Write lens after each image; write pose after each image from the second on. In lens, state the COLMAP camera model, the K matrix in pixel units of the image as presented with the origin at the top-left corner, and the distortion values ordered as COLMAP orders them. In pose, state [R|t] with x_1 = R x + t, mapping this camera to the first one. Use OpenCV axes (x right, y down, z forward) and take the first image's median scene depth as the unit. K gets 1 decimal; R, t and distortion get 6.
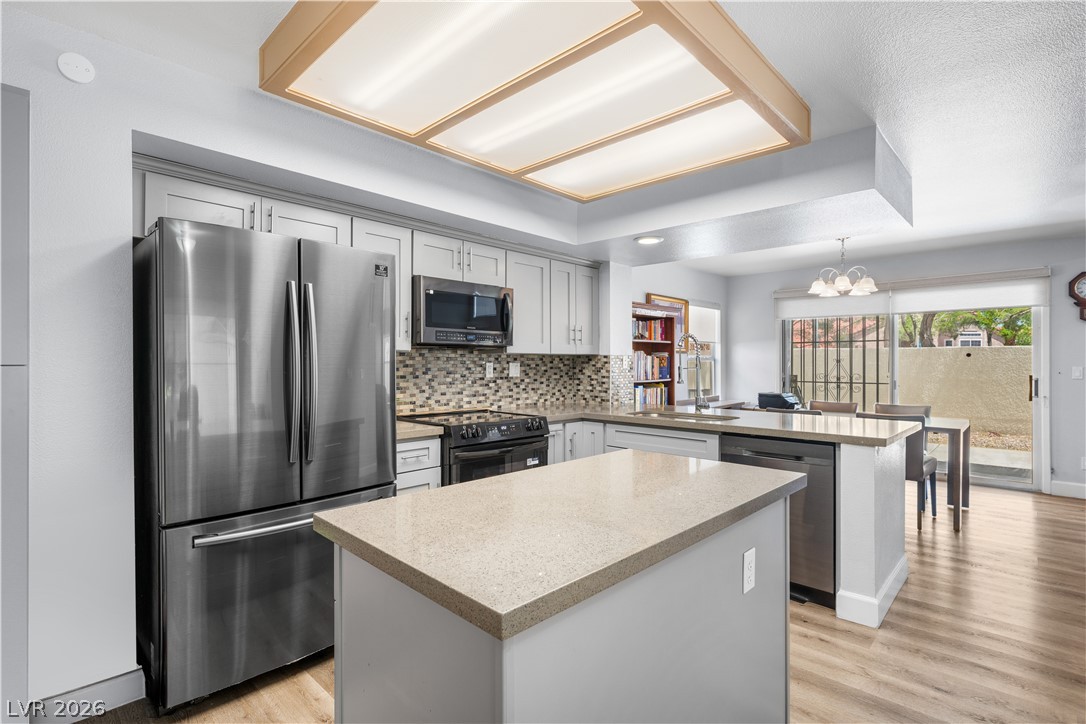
lens RADIAL K [[515.0, 0, 543.0], [0, 515.0, 362.0], [0, 0, 1]] dist [-0.001788, -0.000492]
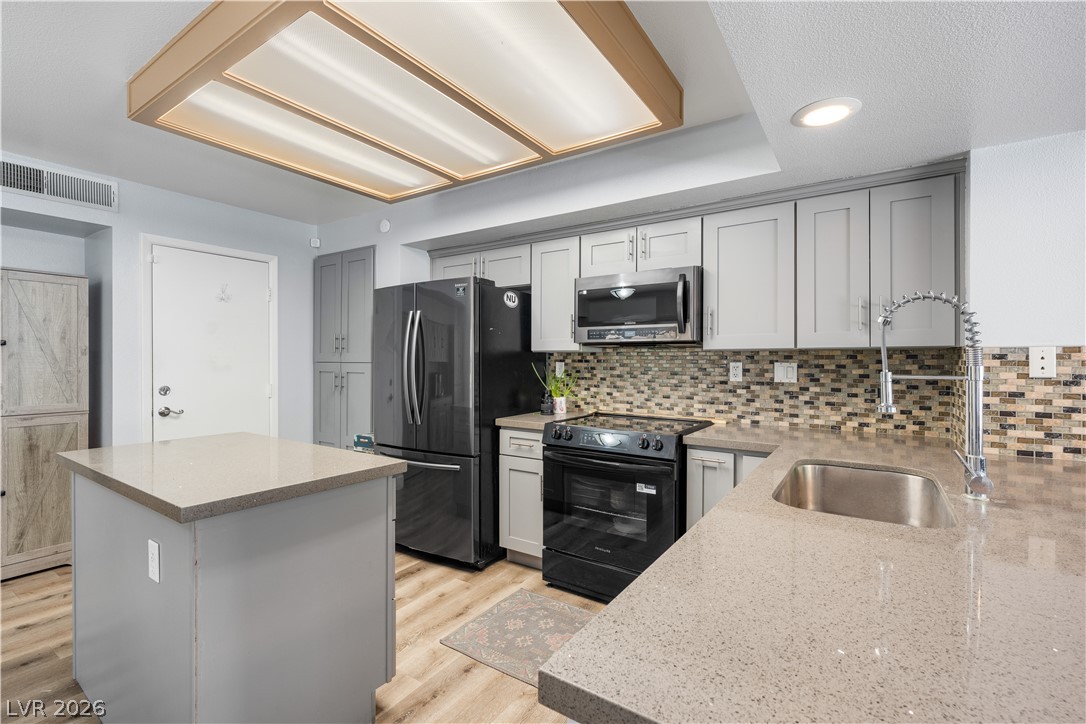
lens RADIAL K [[481.2, 0, 543.0], [0, 481.2, 362.0], [0, 0, 1]] dist [-0.001875, -0.000395]
pose [[0.172896, 0.001707, -0.984939, 0.529757], [0.000012, 0.999998, 0.001736, -0.000320], [0.984940, -0.000312, 0.172896, 0.569280]]
